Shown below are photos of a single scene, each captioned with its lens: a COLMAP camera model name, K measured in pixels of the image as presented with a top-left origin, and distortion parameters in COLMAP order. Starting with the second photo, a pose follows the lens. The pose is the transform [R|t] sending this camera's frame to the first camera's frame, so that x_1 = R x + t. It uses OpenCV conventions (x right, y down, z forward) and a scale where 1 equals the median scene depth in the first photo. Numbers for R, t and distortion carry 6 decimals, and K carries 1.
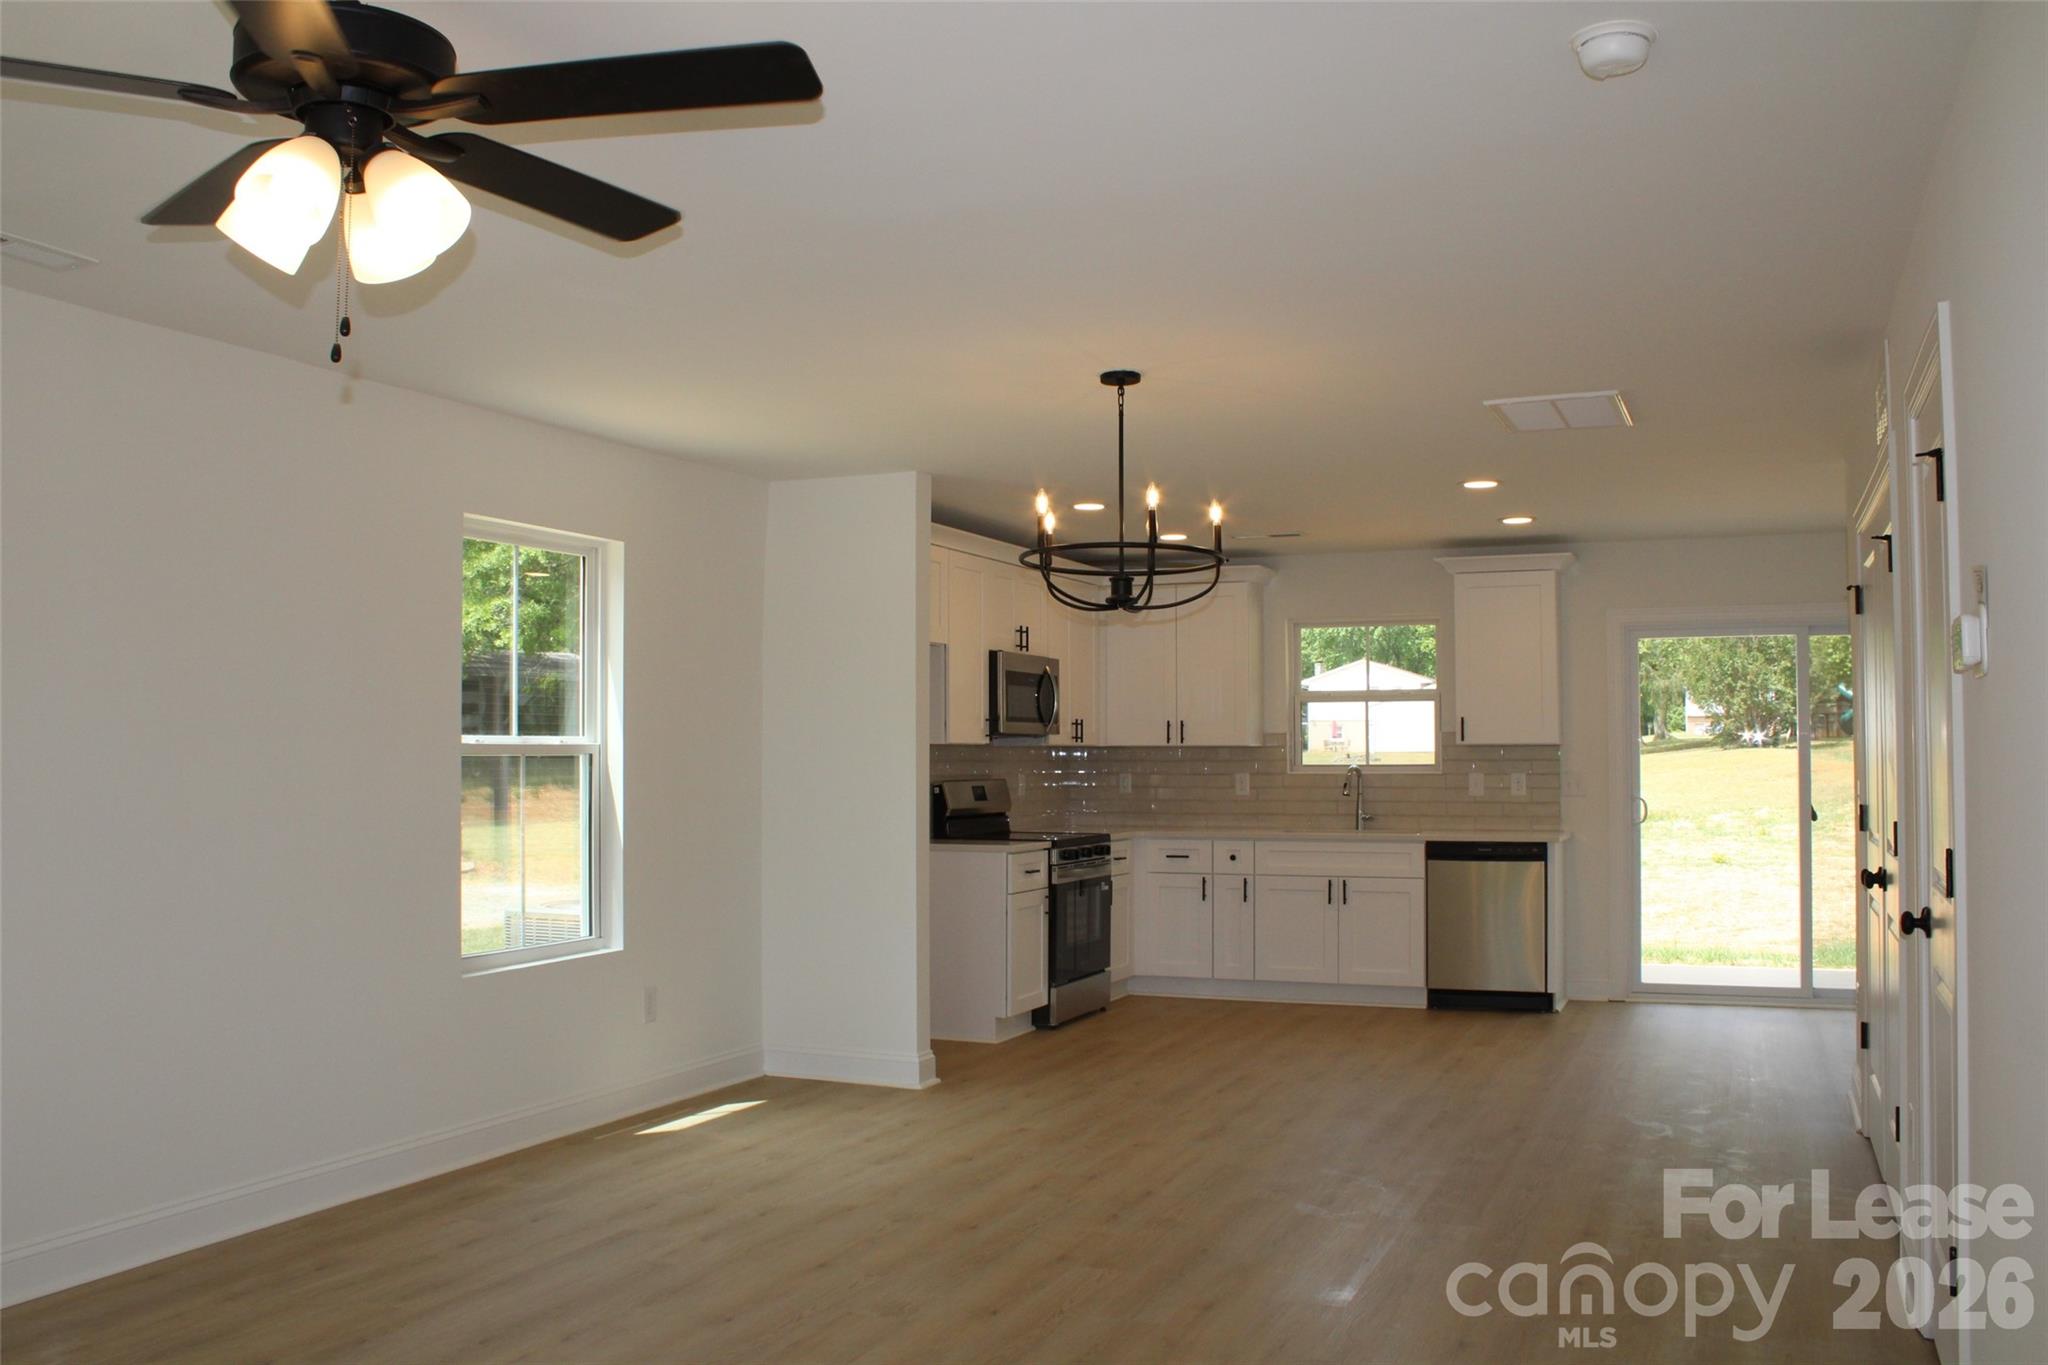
lens RADIAL K [[1762.1, 0, 1024.0], [0, 1762.1, 682.5], [0, 0, 1]] dist [-0.179819, 0.162726]
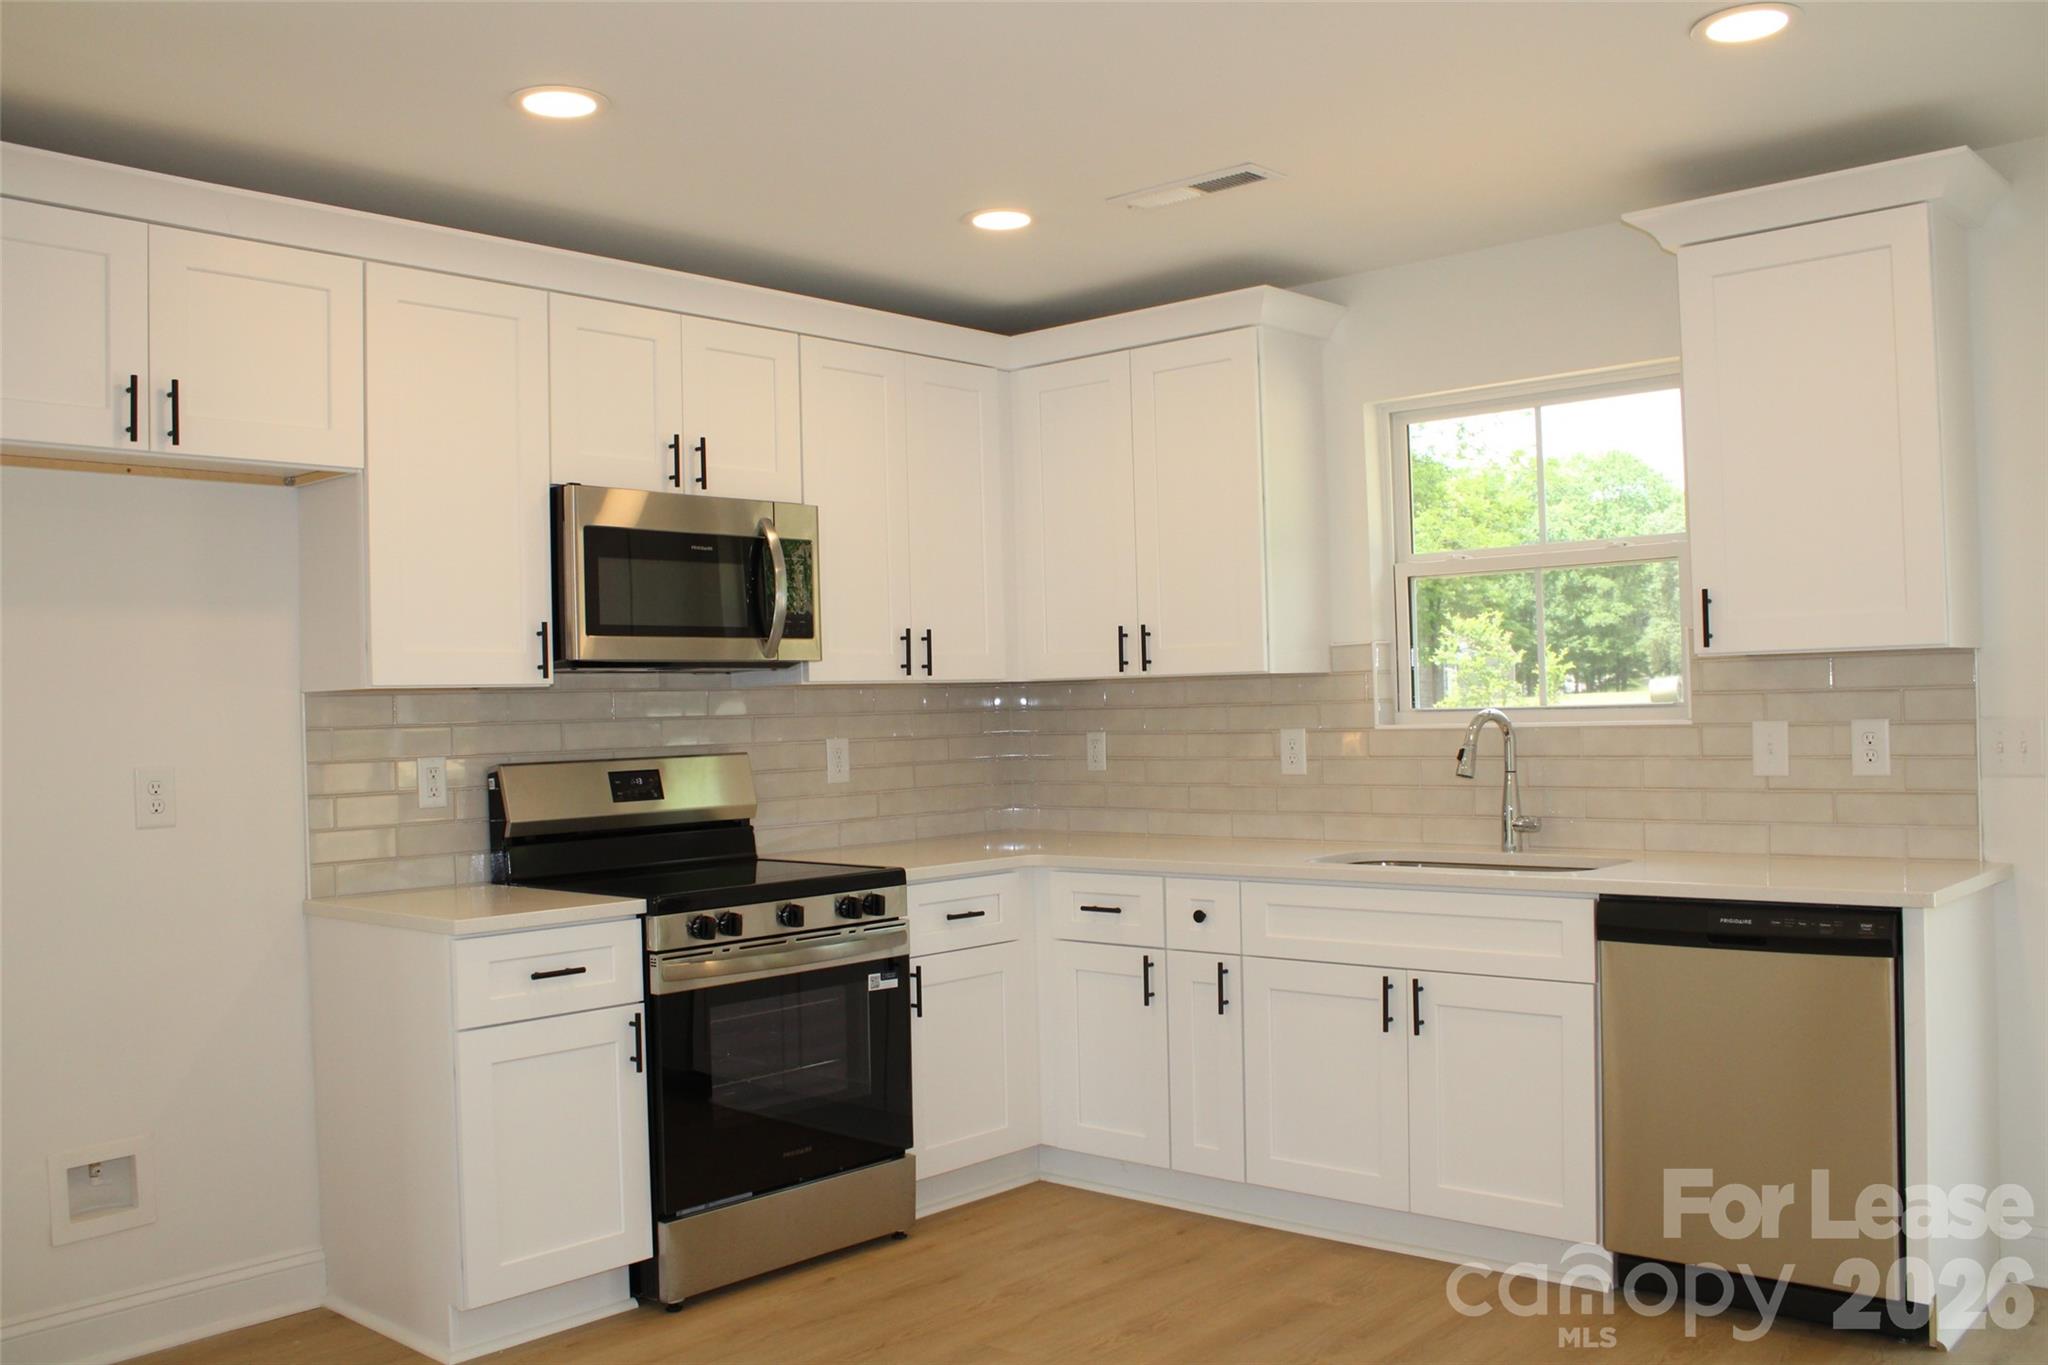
lens RADIAL K [[1762.1, 0, 1024.0], [0, 1762.1, 682.5], [0, 0, 1]] dist [-0.179819, 0.162726]
pose [[0.945778, -0.027872, -0.323617, 0.231013], [0.038876, 0.998863, 0.027588, 0.024533], [0.322480, -0.038673, 0.945786, 0.563854]]
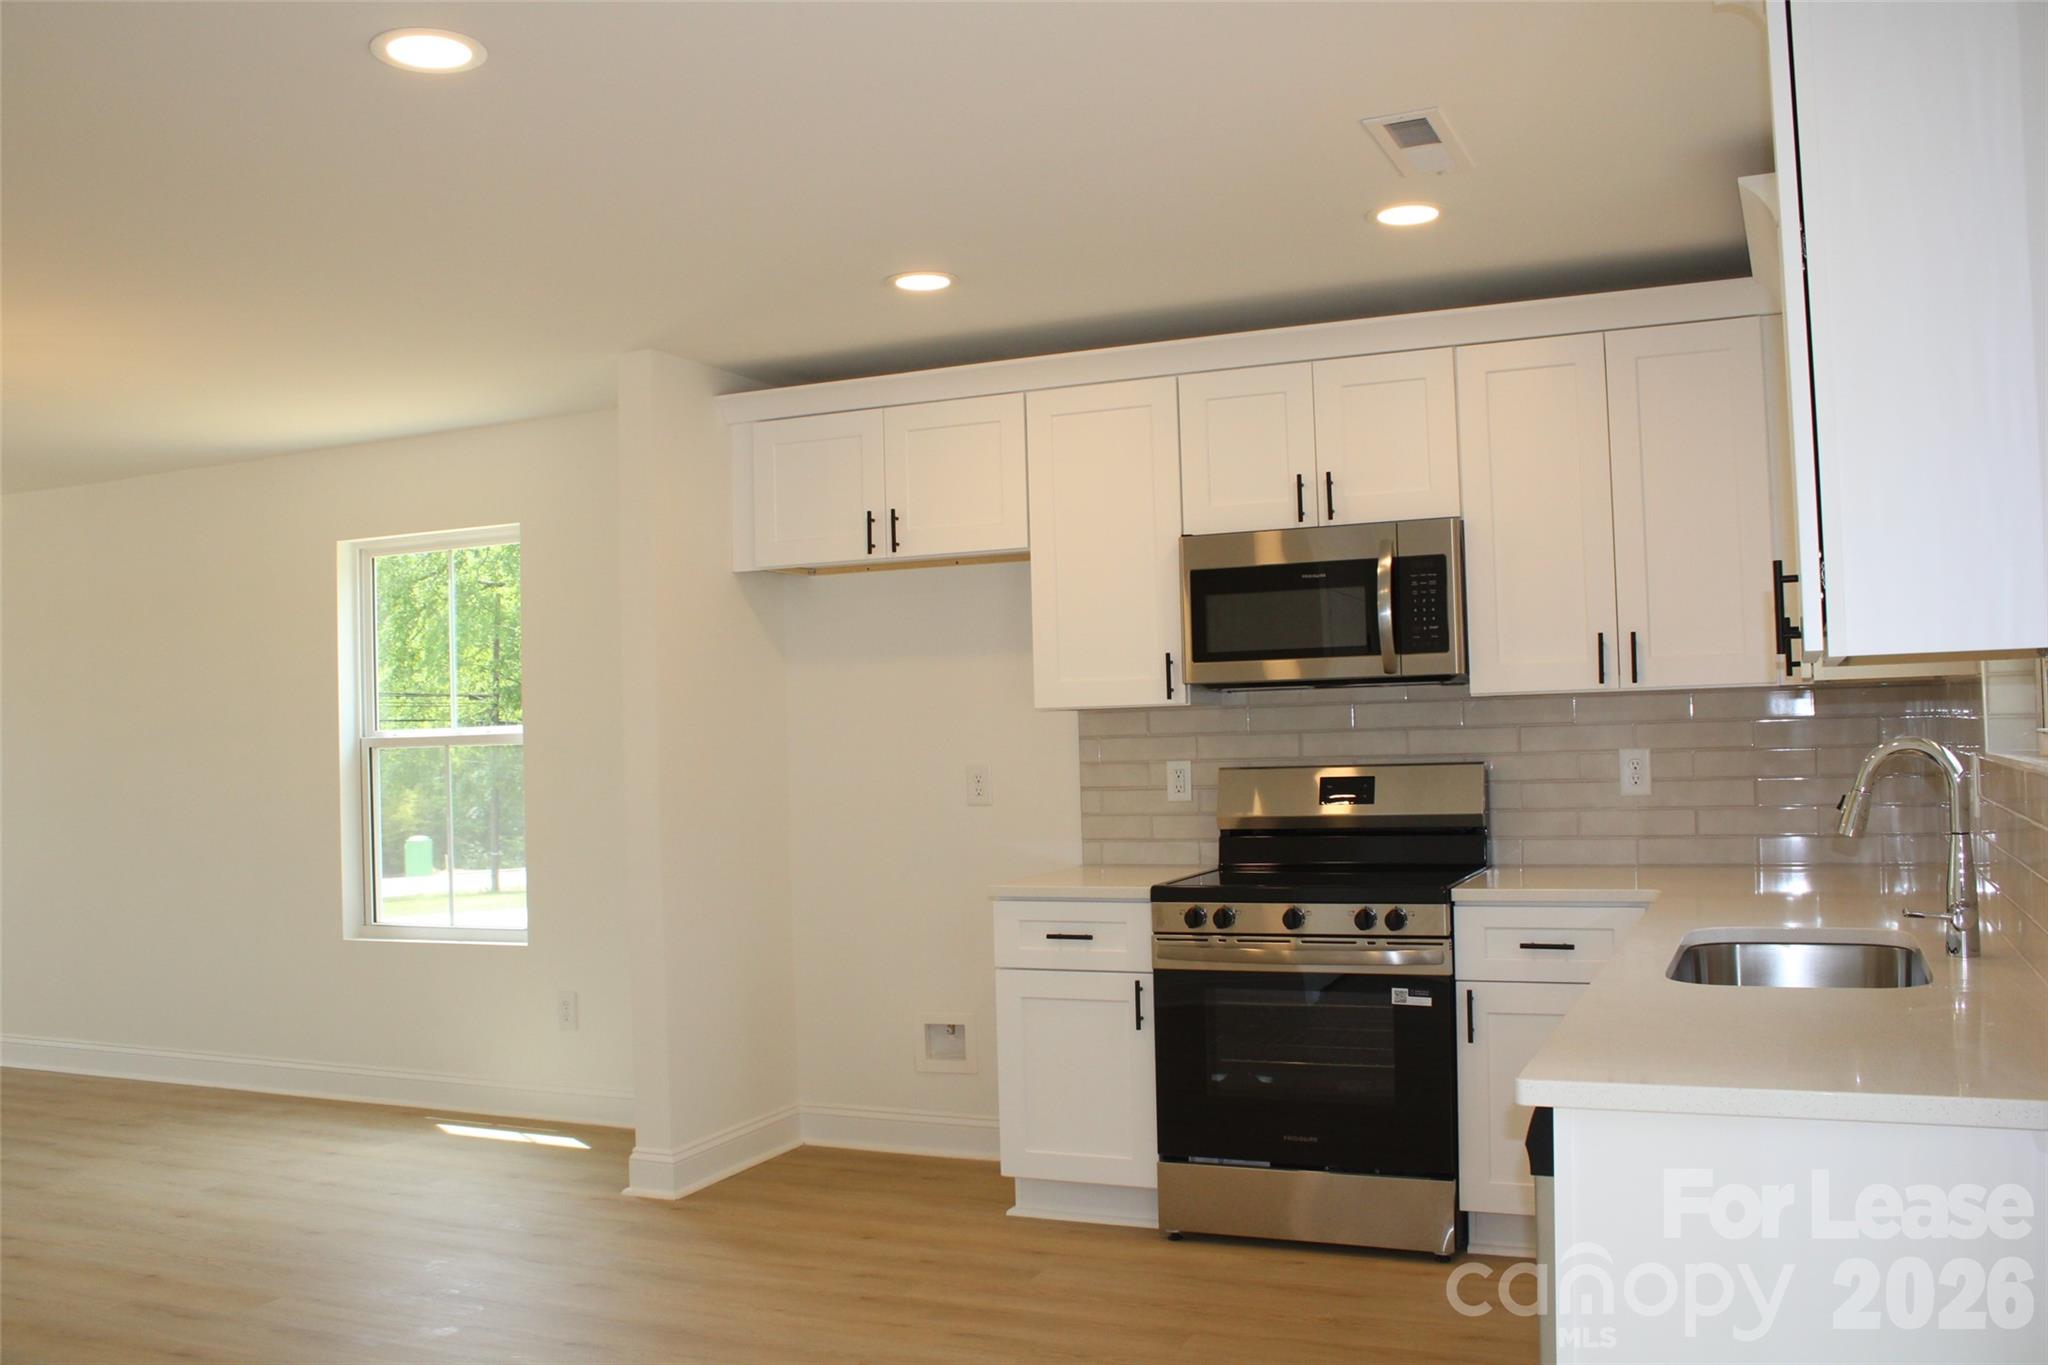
lens RADIAL K [[1762.1, 0, 1024.0], [0, 1762.1, 682.5], [0, 0, 1]] dist [-0.179819, 0.162726]
pose [[-0.013275, -0.025584, -0.999585, 0.504128], [0.071145, 0.997115, -0.026465, 0.036389], [0.997378, -0.071467, -0.011417, 0.891823]]
